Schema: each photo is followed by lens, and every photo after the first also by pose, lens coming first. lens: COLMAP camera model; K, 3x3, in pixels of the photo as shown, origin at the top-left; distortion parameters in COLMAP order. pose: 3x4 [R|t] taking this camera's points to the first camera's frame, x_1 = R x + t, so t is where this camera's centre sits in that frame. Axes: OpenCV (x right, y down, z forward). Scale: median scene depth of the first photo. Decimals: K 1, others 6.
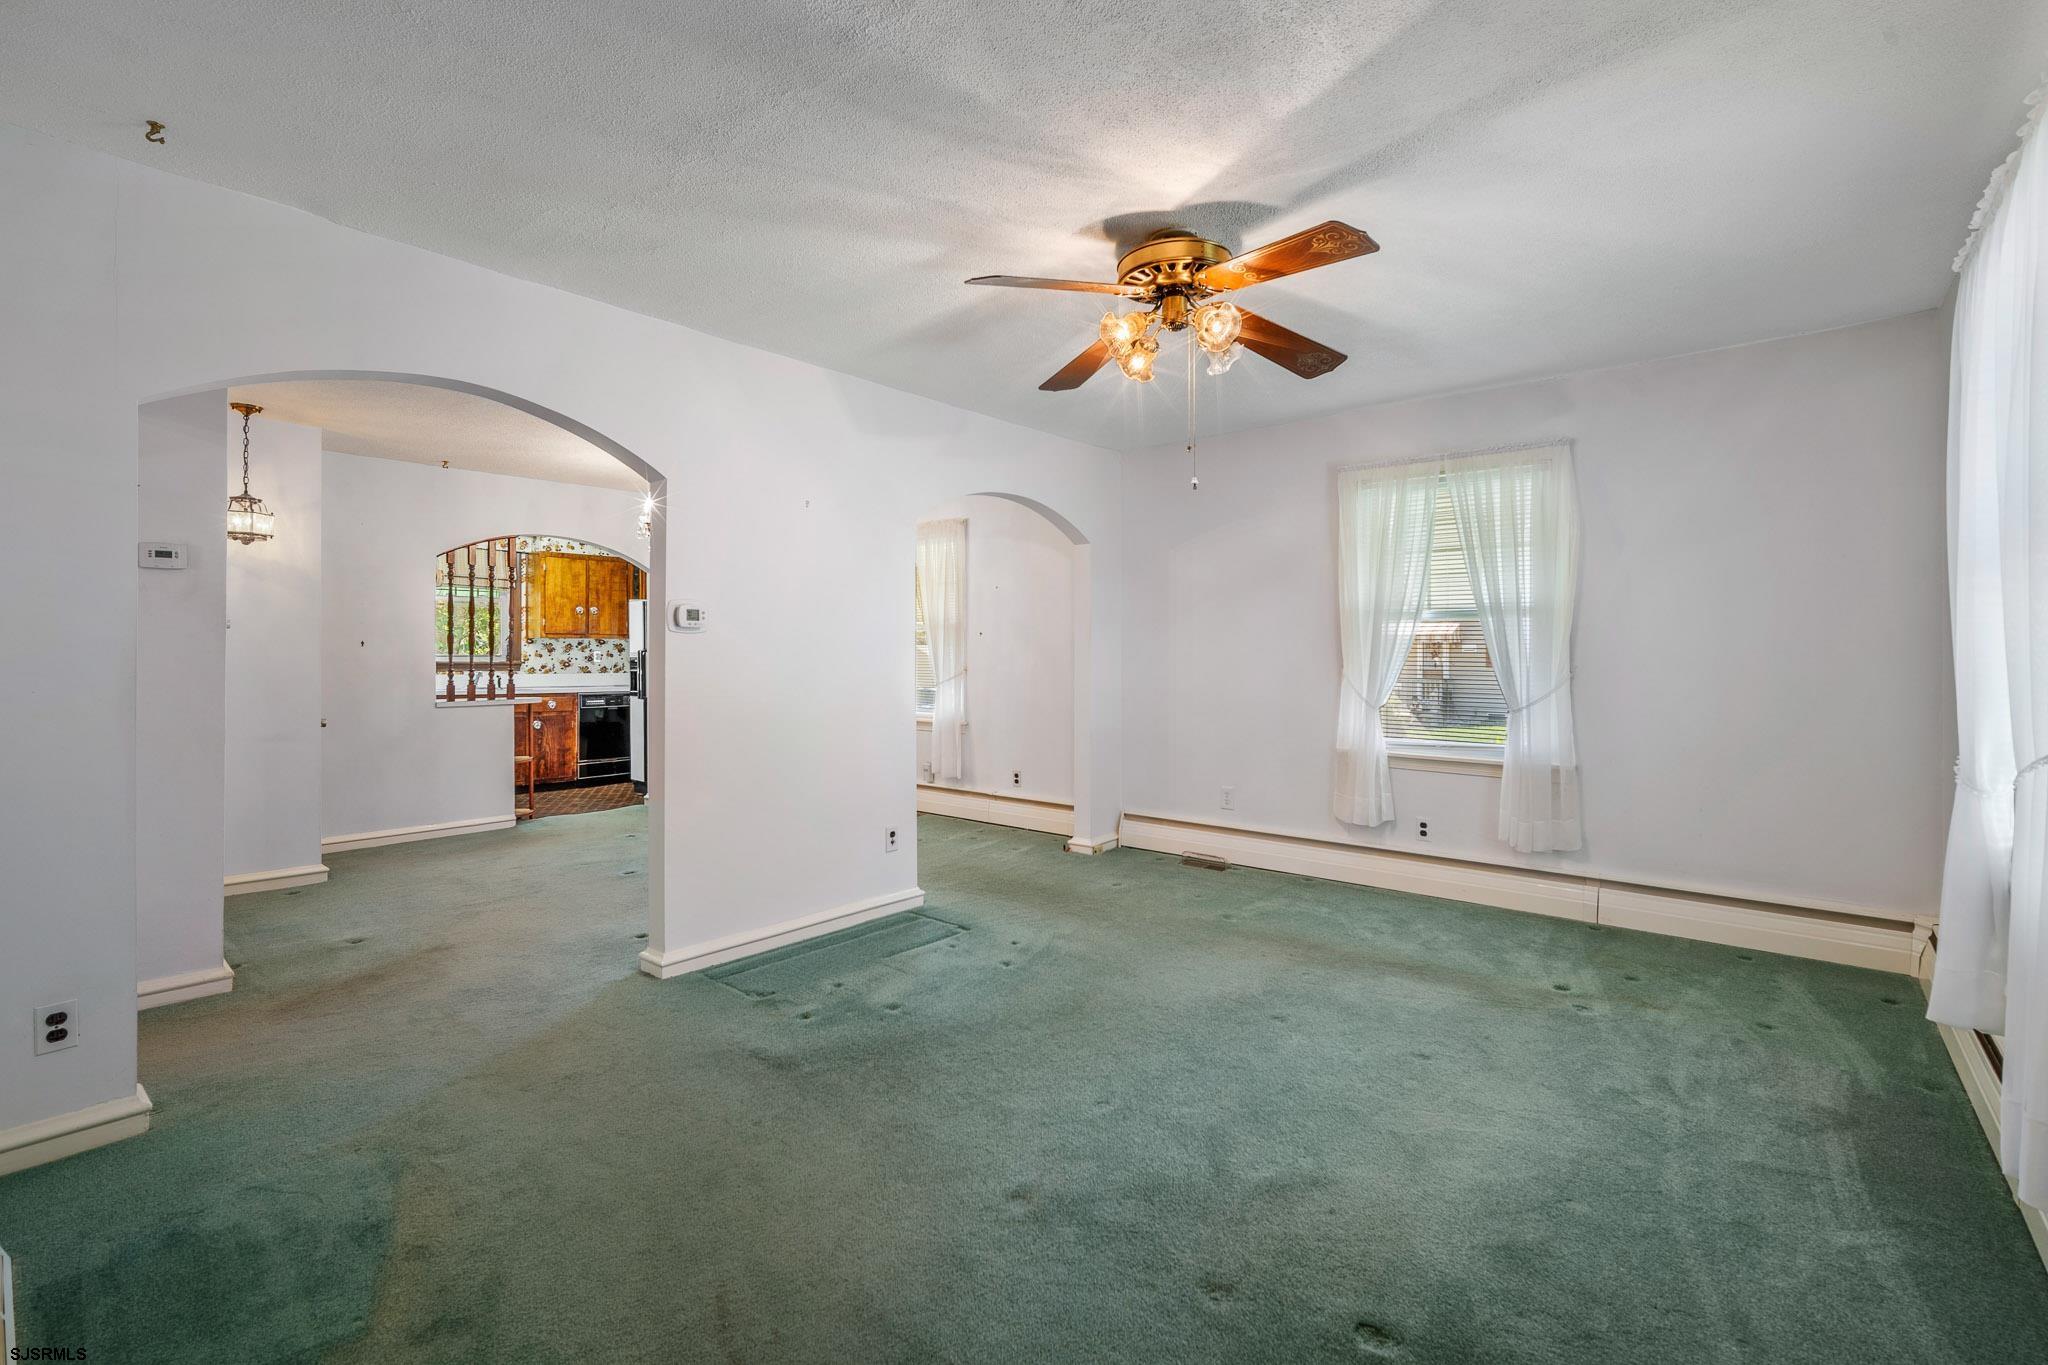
lens RADIAL K [[895.2, 0, 1010.4], [0, 895.2, 650.1], [0, 0, 1]] dist [-0.011566, 0.002265]
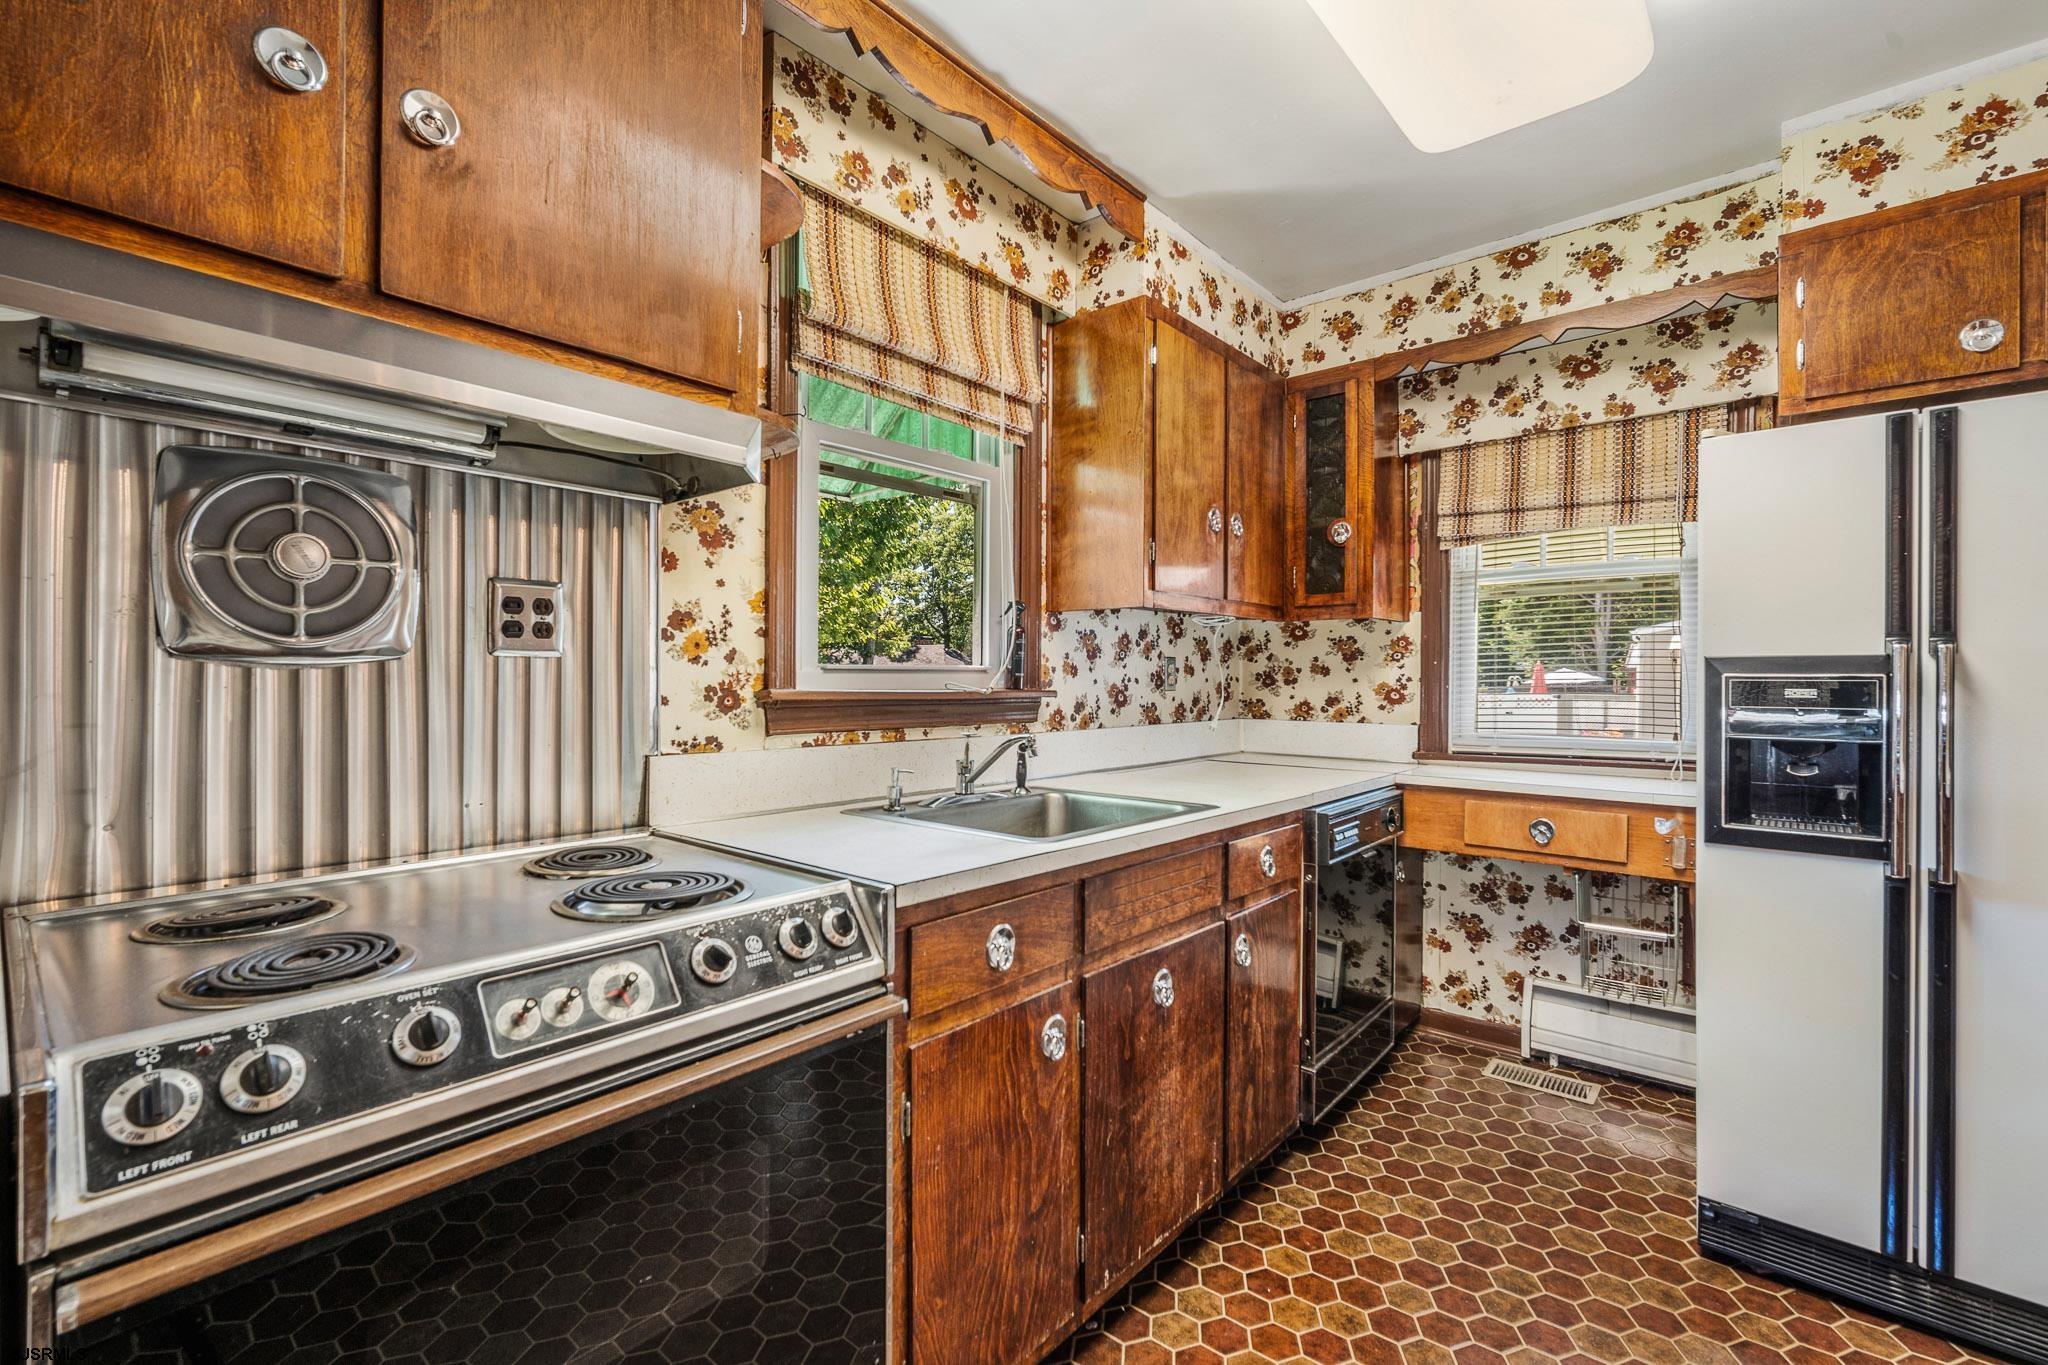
lens RADIAL K [[895.2, 0, 1020.4], [0, 895.2, 677.0], [0, 0, 1]] dist [-0.011566, 0.002265]
pose [[0.999862, 0.003893, 0.016127, -0.568637], [-0.004073, 0.999930, 0.011148, 0.005208], [-0.016083, -0.011212, 0.999808, 0.719928]]
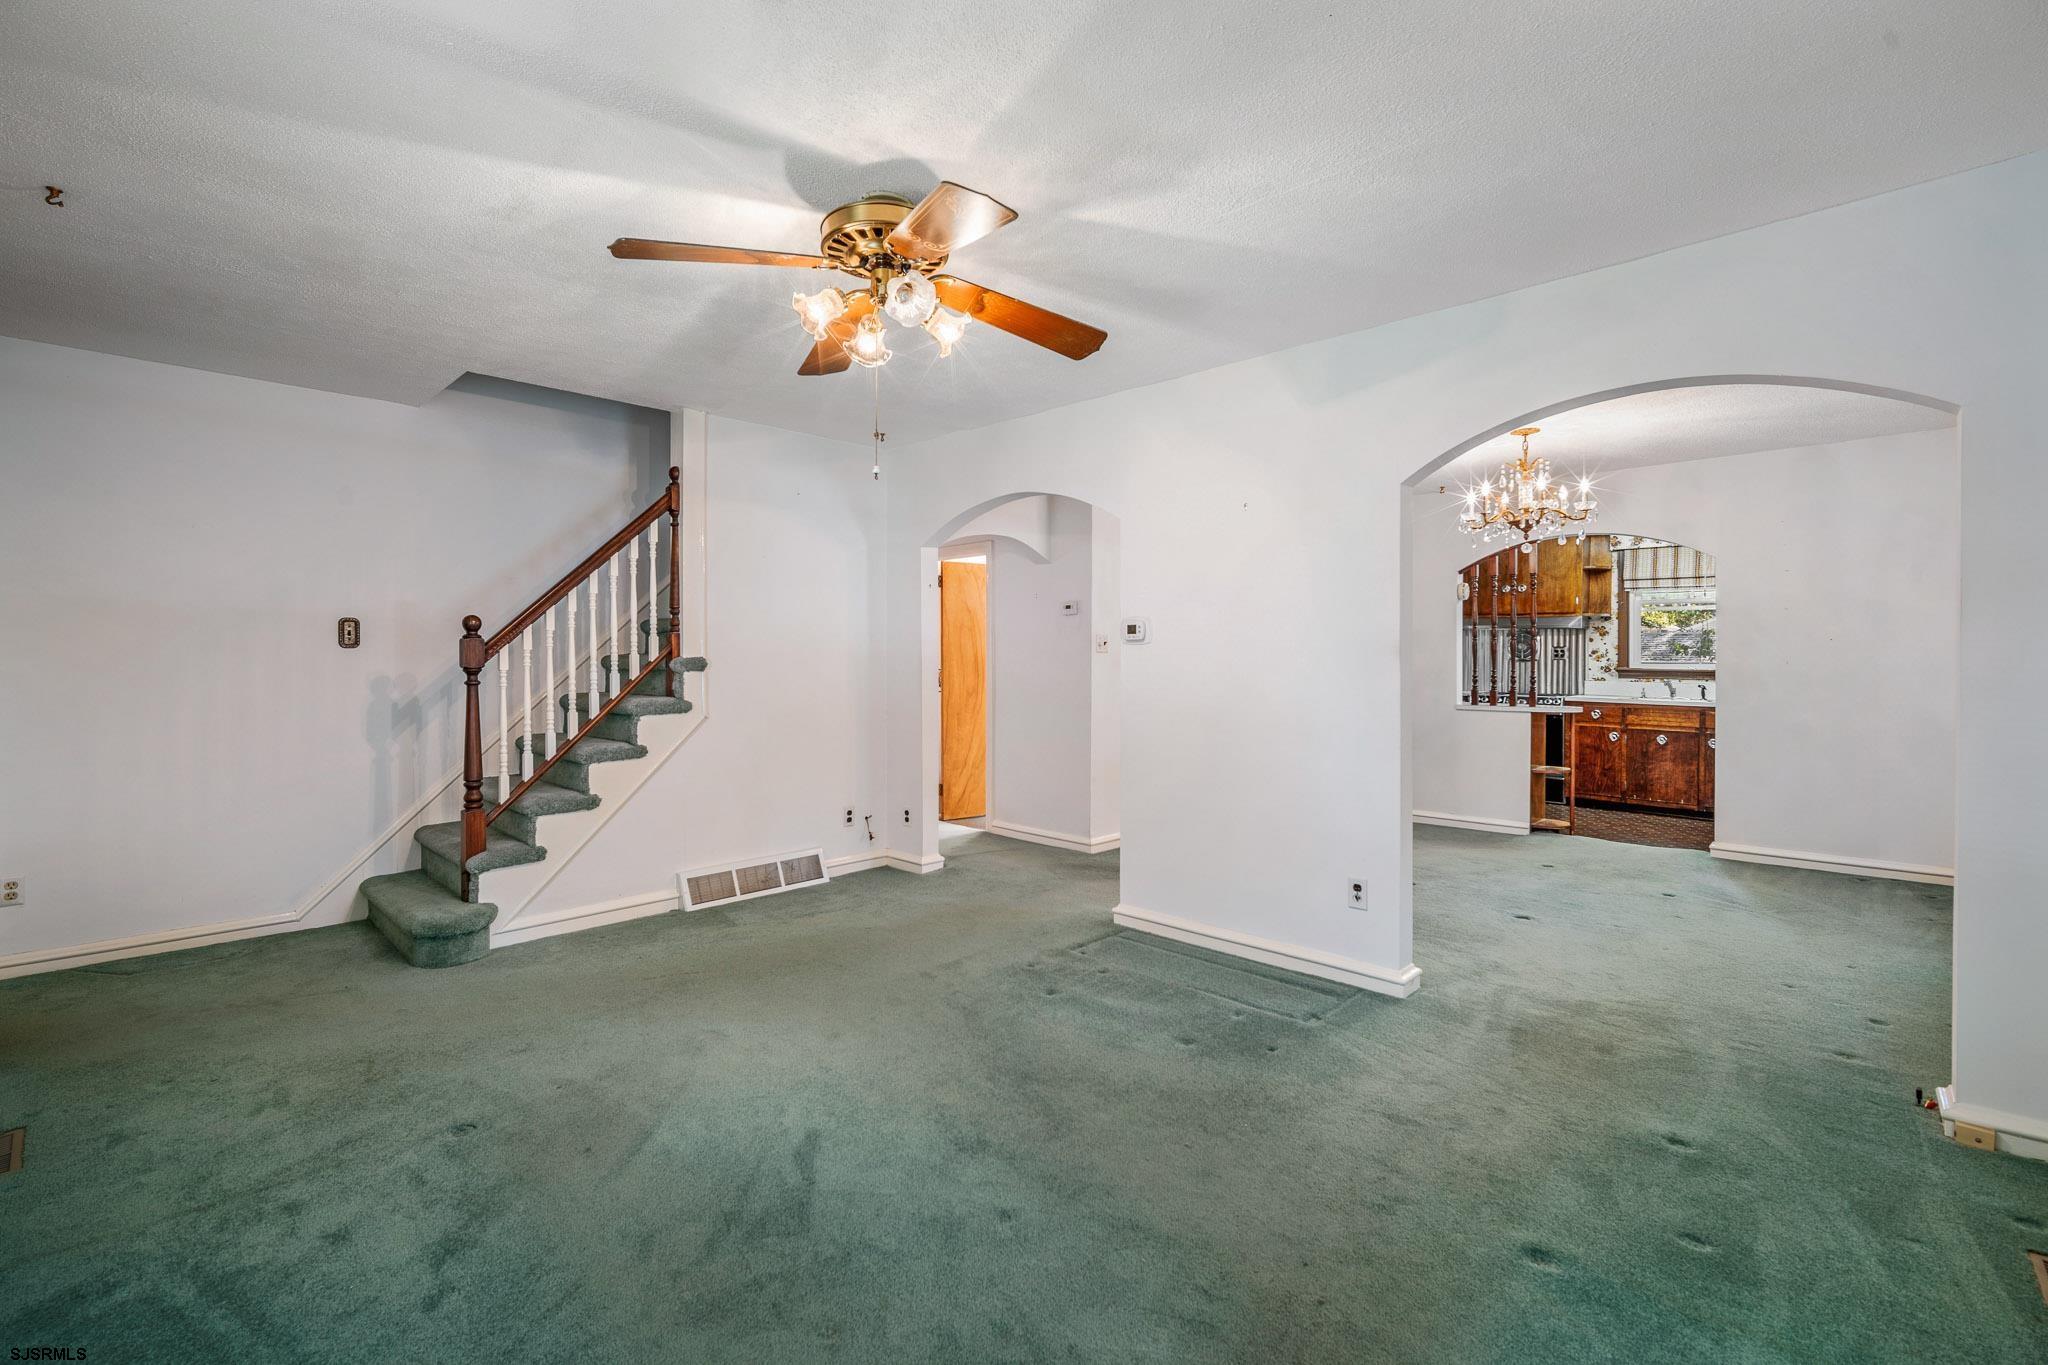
lens RADIAL K [[895.2, 0, 1031.0], [0, 895.2, 668.1], [0, 0, 1]] dist [-0.011566, 0.002265]
pose [[-0.042976, 0.008393, -0.999041, 0.337085], [0.004934, 0.999954, 0.008189, 0.000958], [0.999064, -0.004577, -0.043015, 0.362599]]
